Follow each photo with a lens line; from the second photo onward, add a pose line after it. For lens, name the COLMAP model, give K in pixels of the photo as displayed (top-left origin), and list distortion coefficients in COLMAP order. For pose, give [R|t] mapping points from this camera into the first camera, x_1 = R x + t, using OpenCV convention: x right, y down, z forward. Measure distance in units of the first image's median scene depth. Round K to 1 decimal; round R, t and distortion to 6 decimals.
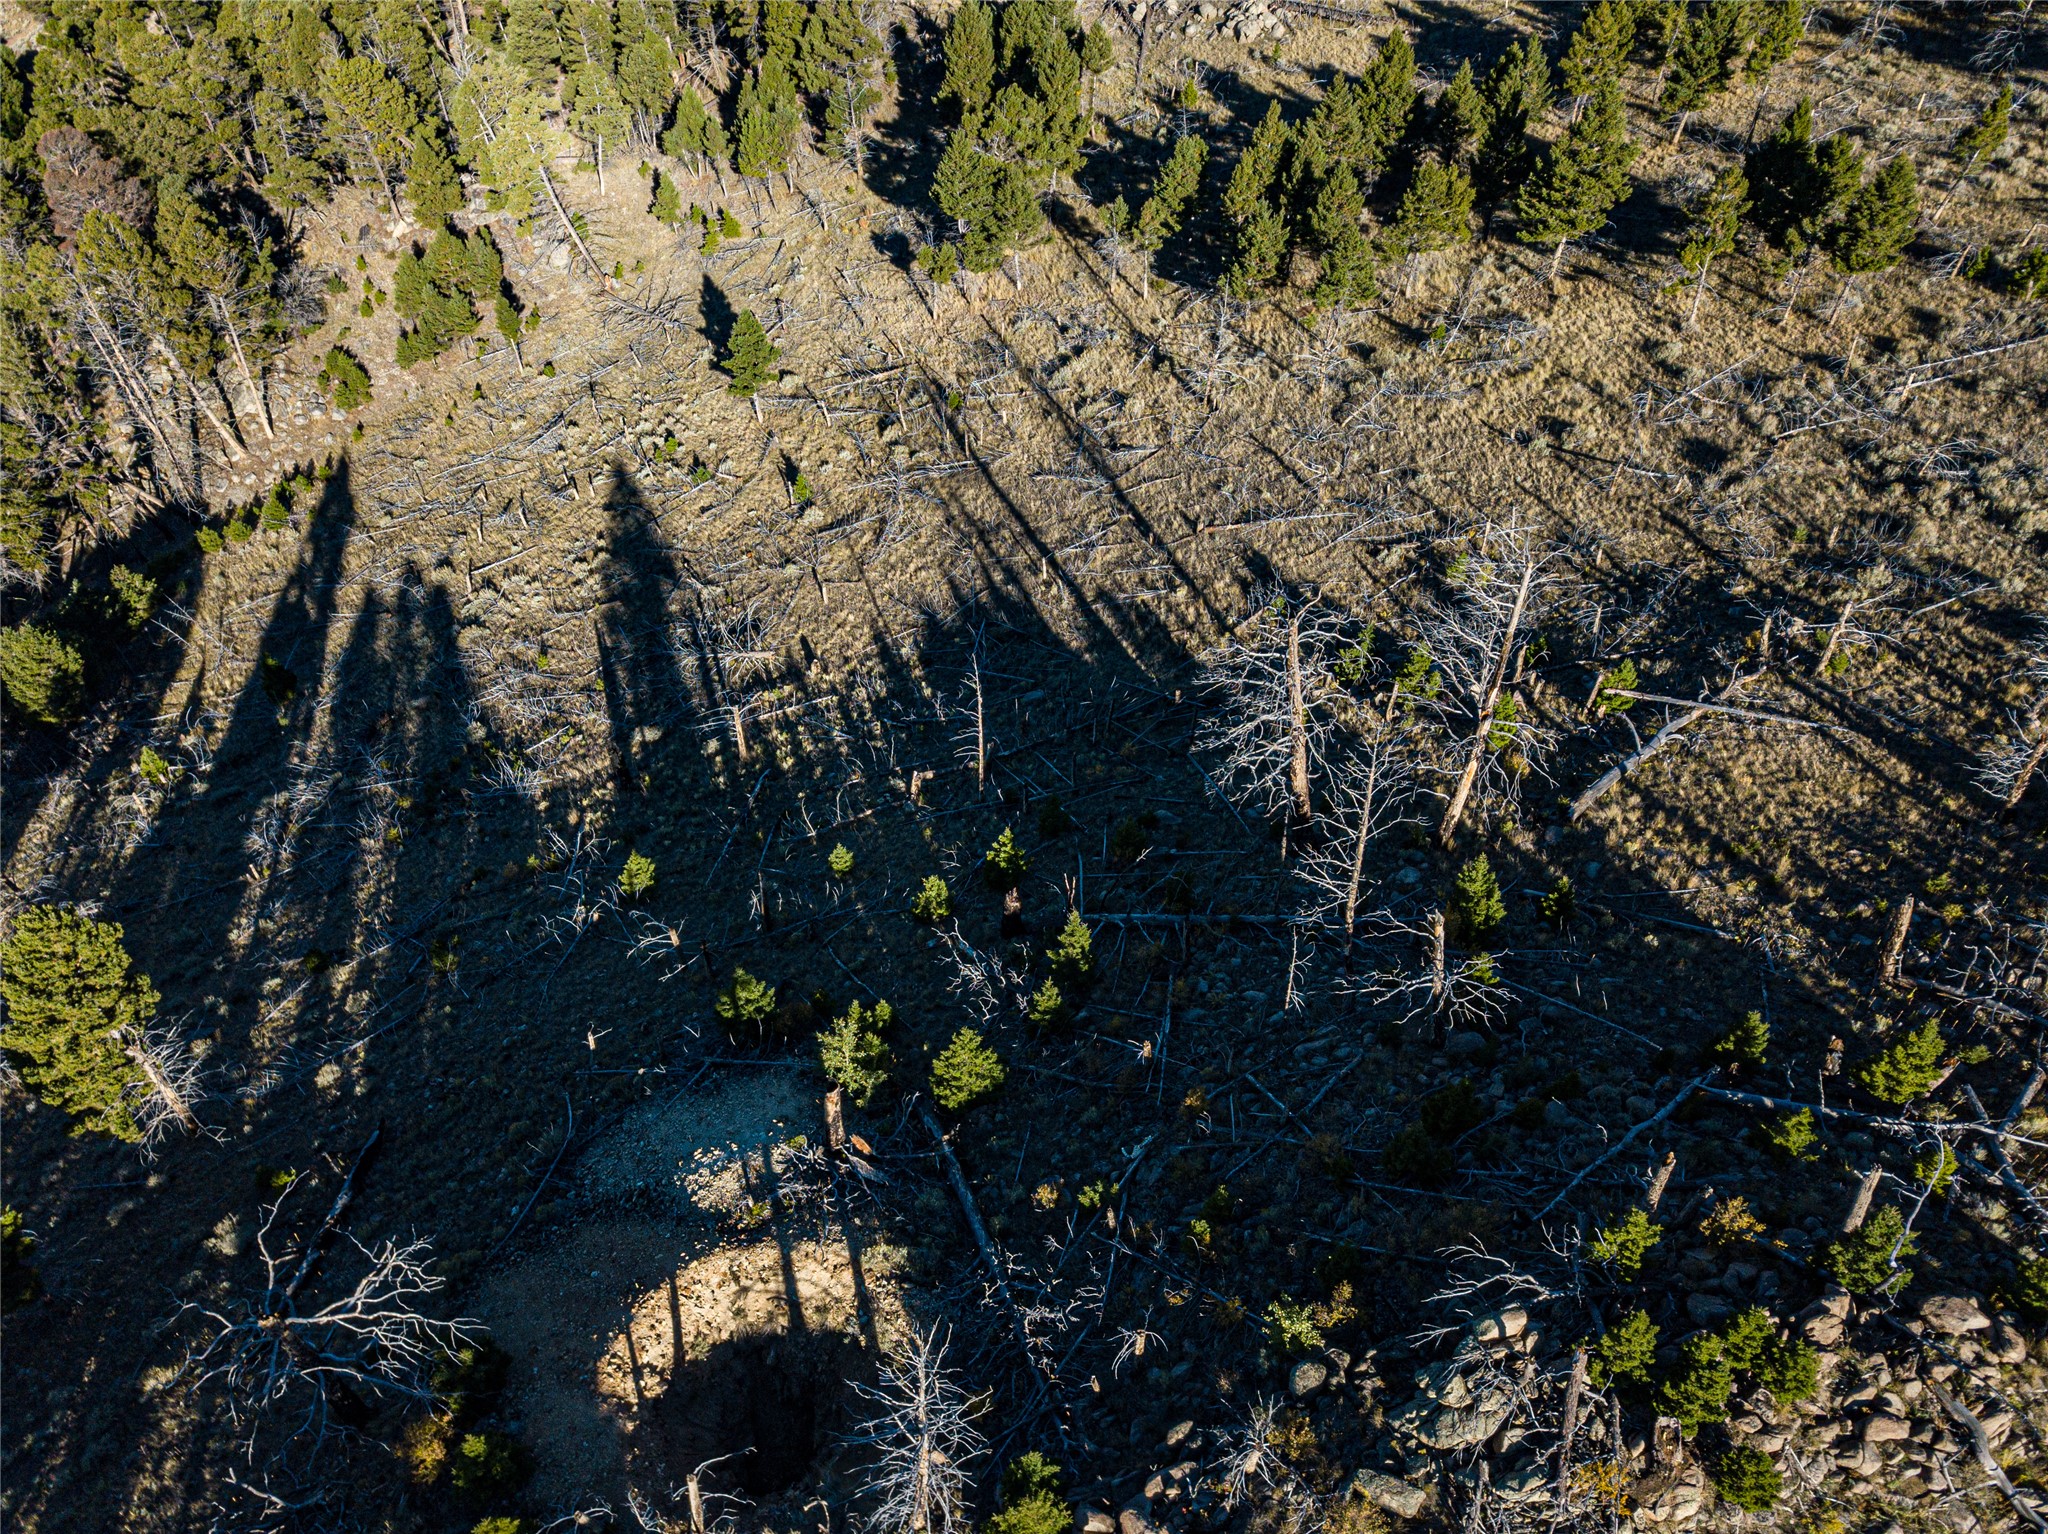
lens RADIAL K [[1570.5, 0, 1001.3], [0, 1570.5, 763.9], [0, 0, 1]] dist [0.010353, 0.001169]
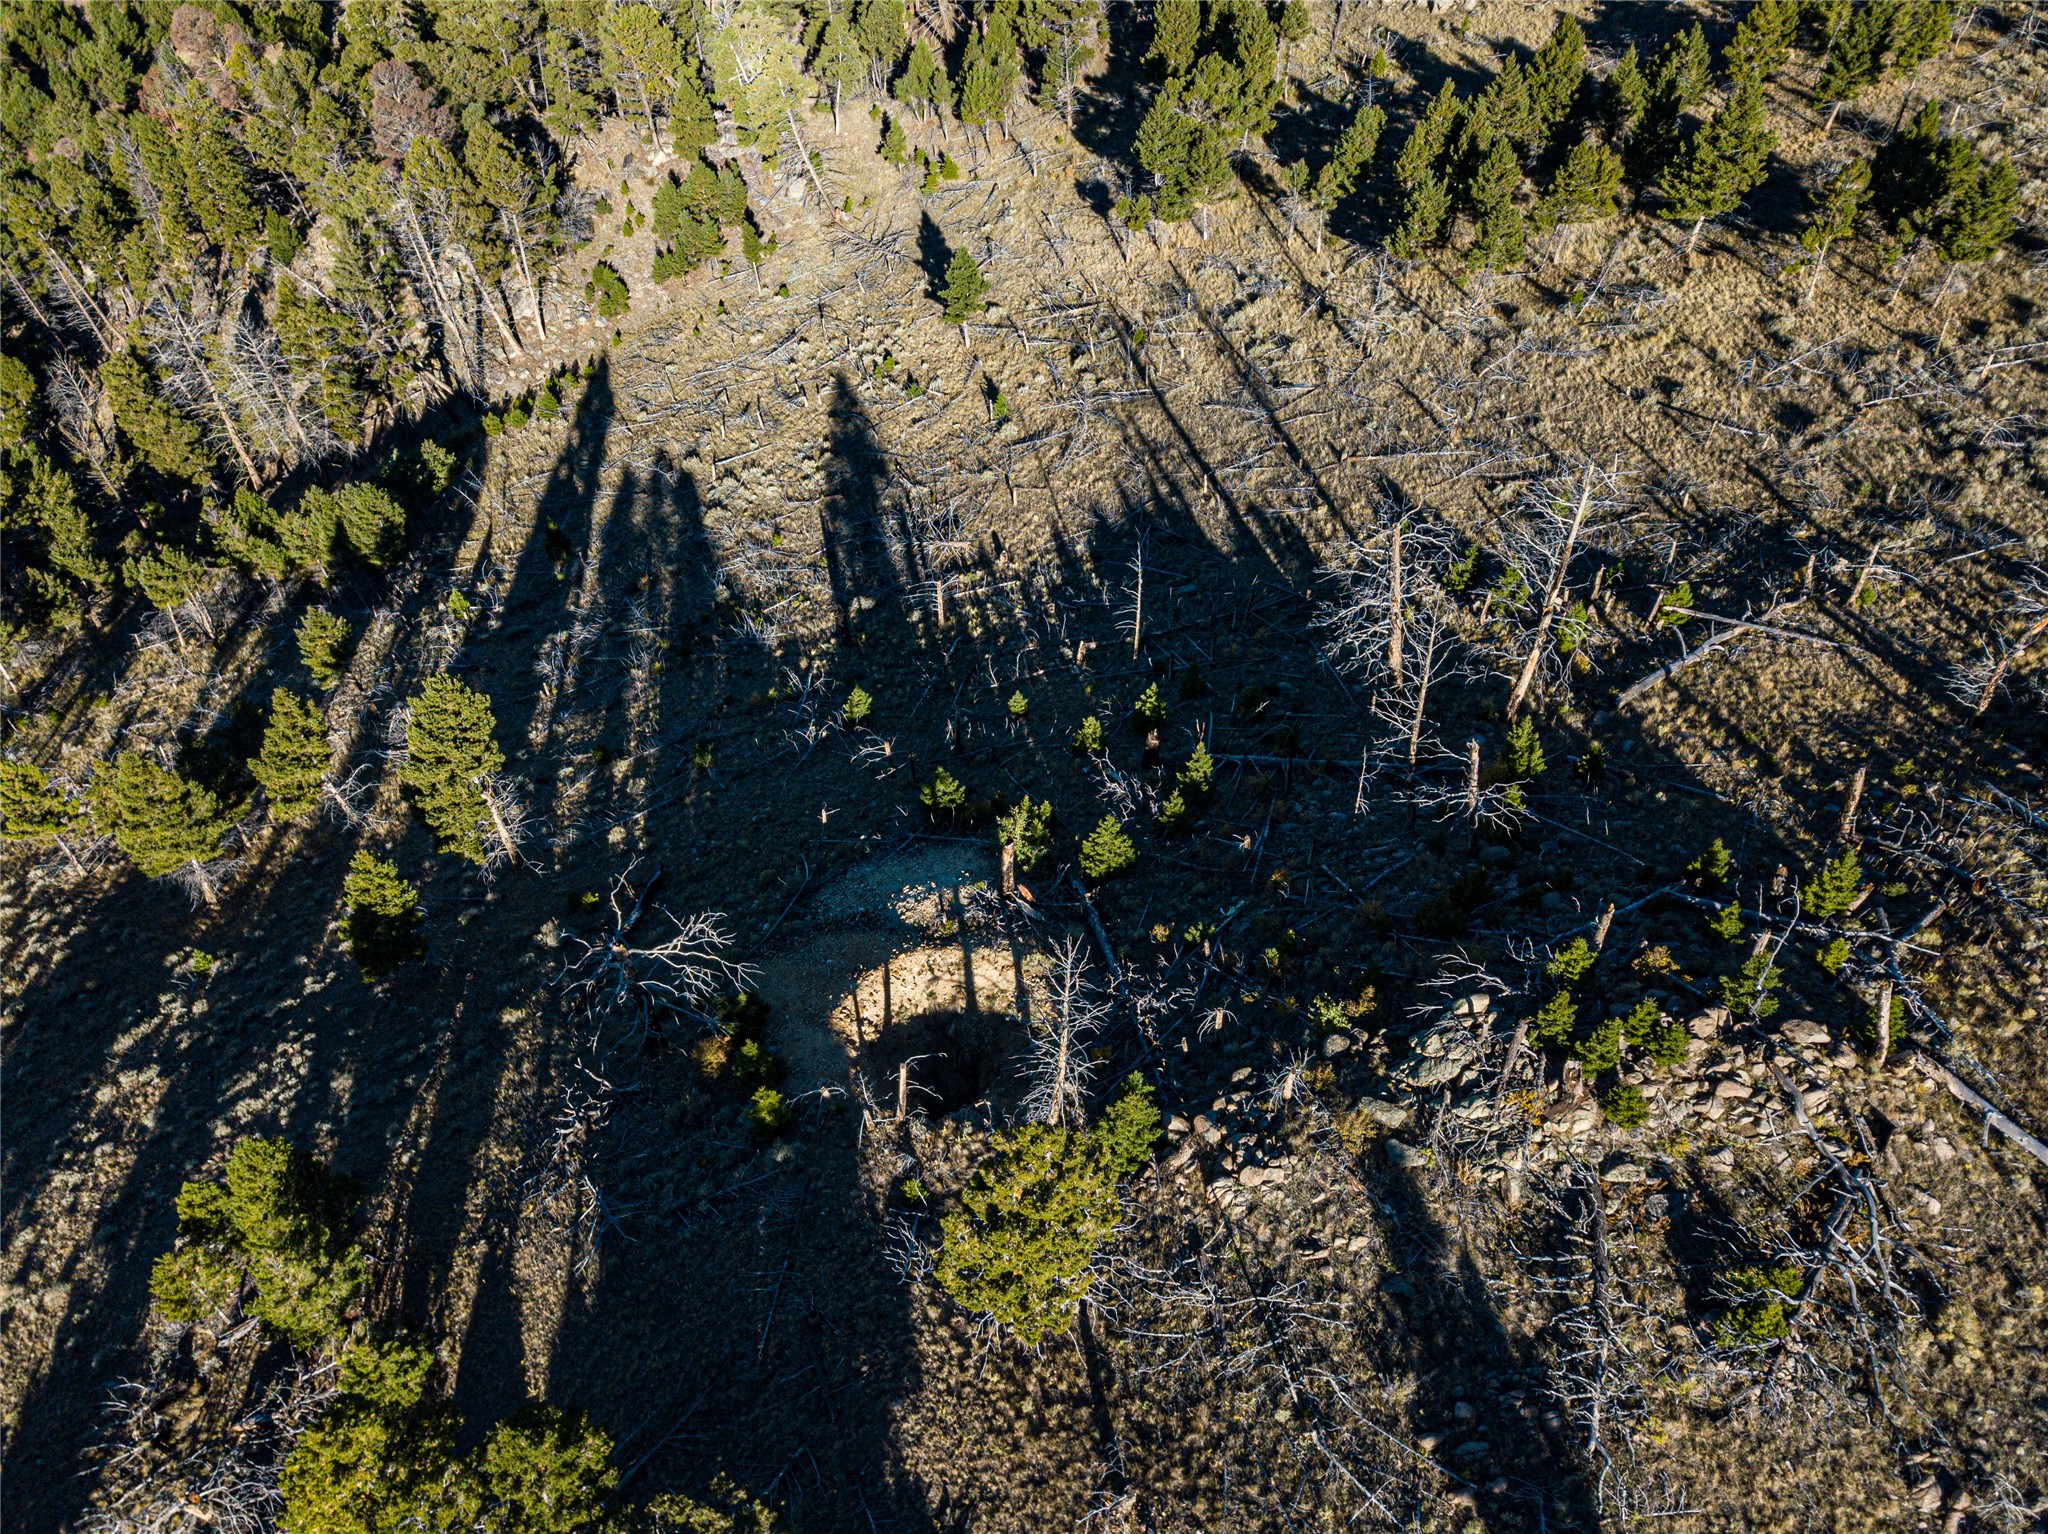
lens RADIAL K [[1570.5, 0, 1001.3], [0, 1570.5, 763.9], [0, 0, 1]] dist [0.010353, 0.001169]
pose [[0.992344, 0.077636, -0.096057, 0.004772], [-0.073869, 0.996376, 0.042178, 0.037567], [0.098983, -0.034759, 0.994482, -0.156959]]
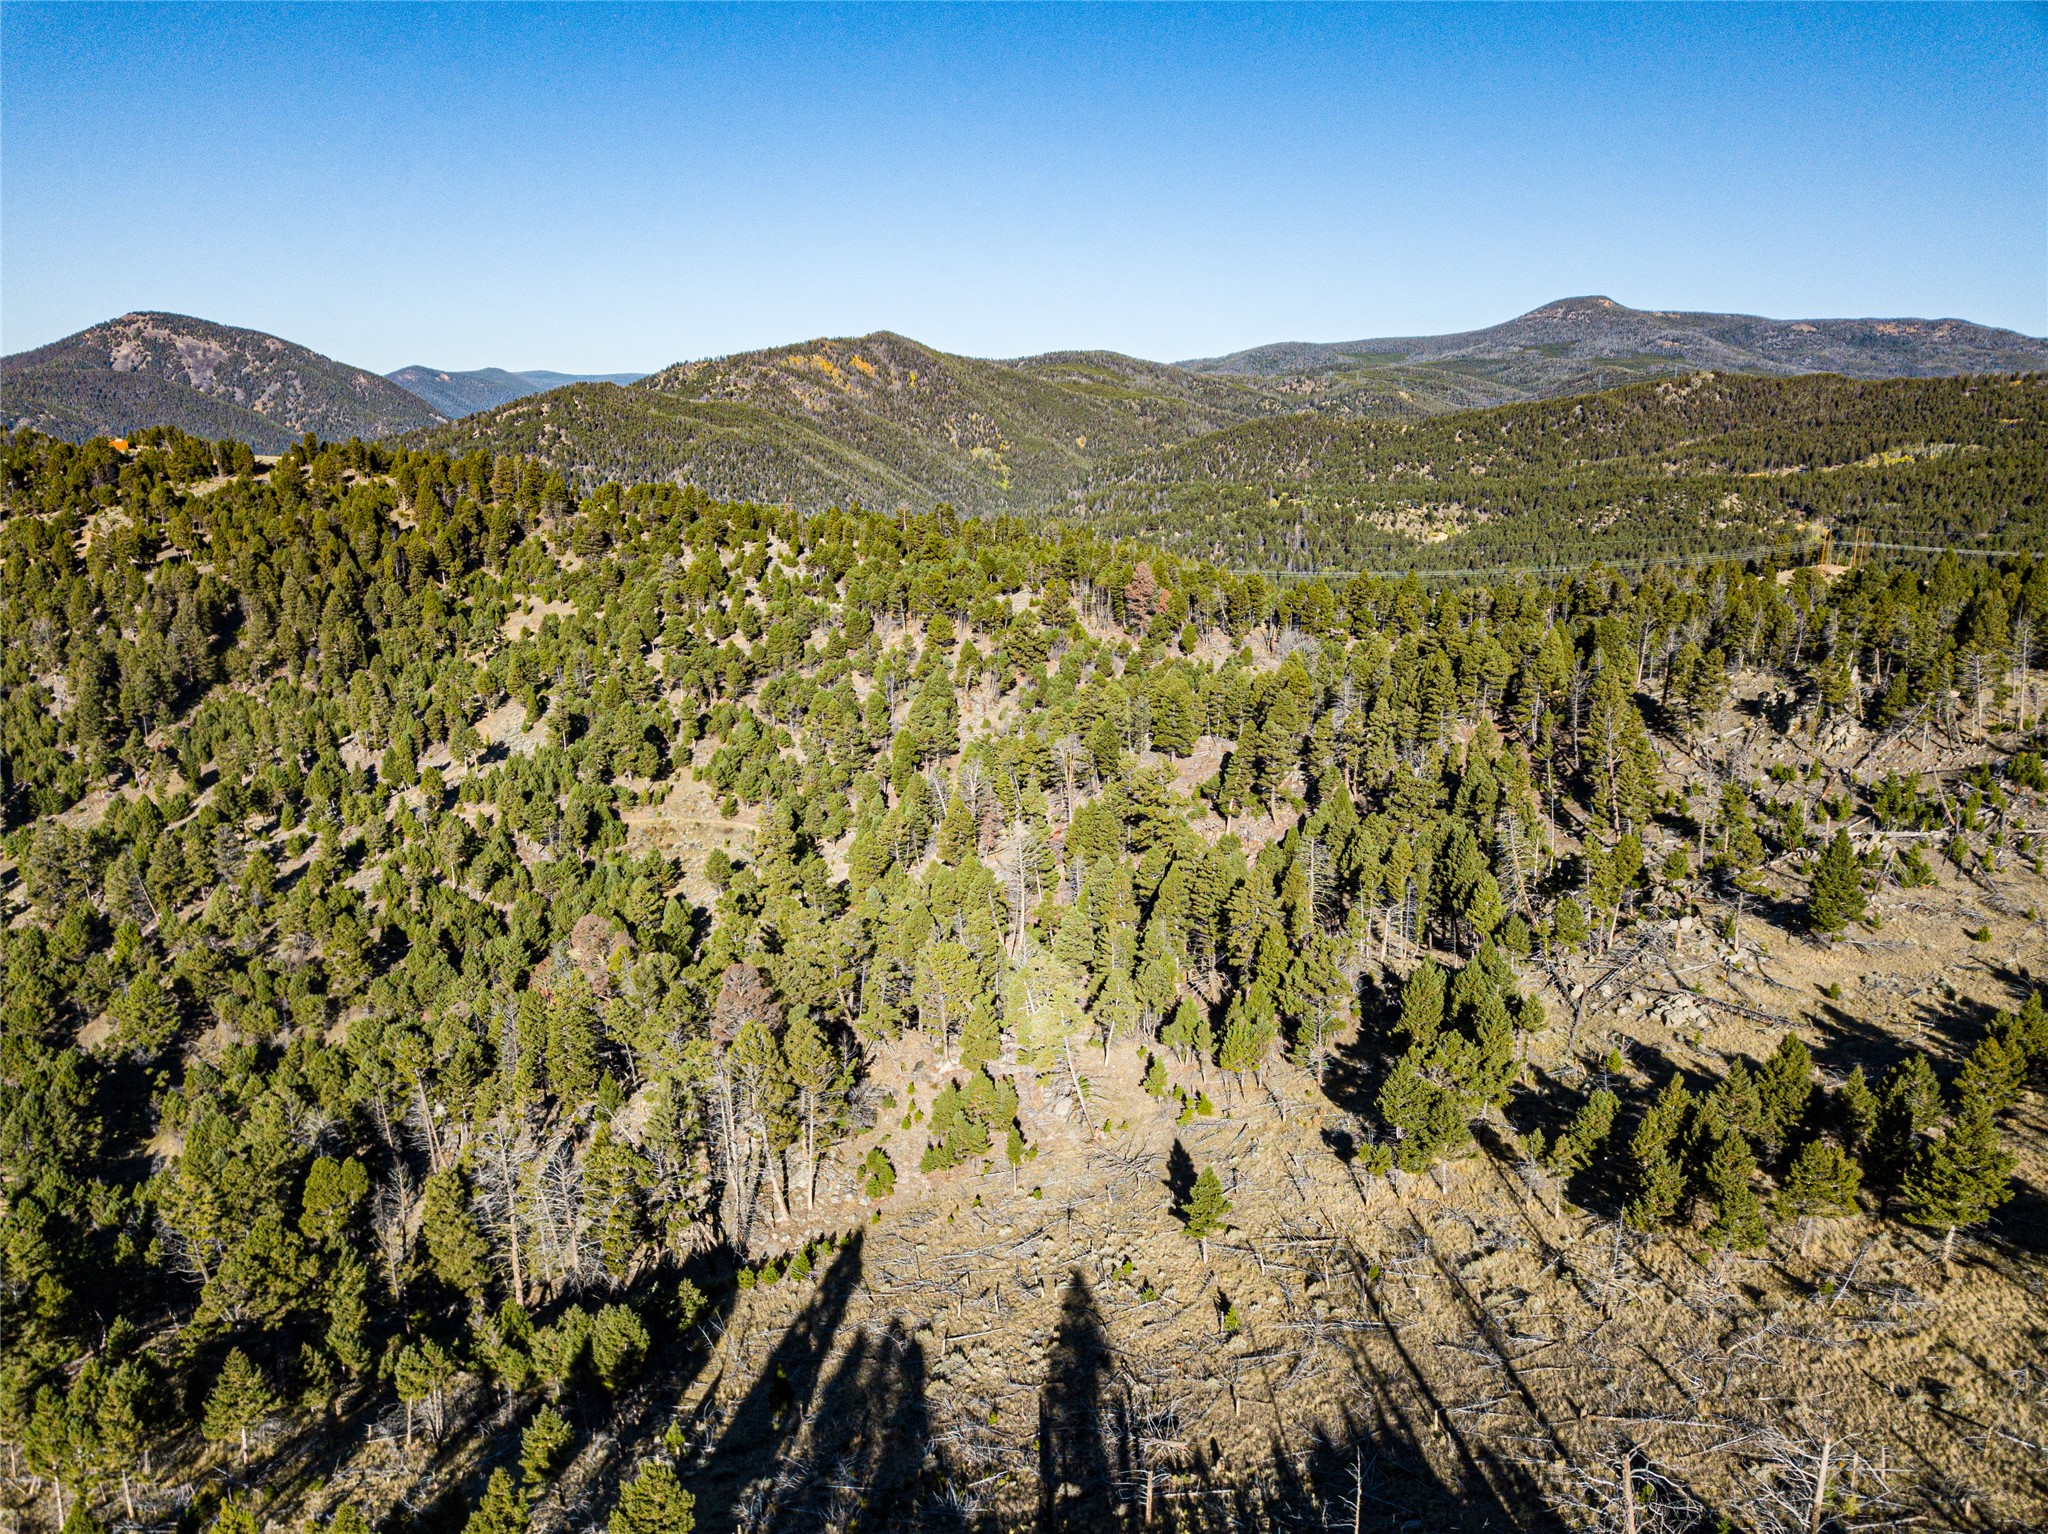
lens RADIAL K [[1570.5, 0, 1001.3], [0, 1570.5, 763.9], [0, 0, 1]] dist [0.010353, 0.001169]
pose [[0.949709, 0.090298, -0.299830, 0.023808], [-0.235794, 0.836276, -0.495019, 0.098490], [0.206042, 0.540822, 0.815511, -0.214120]]
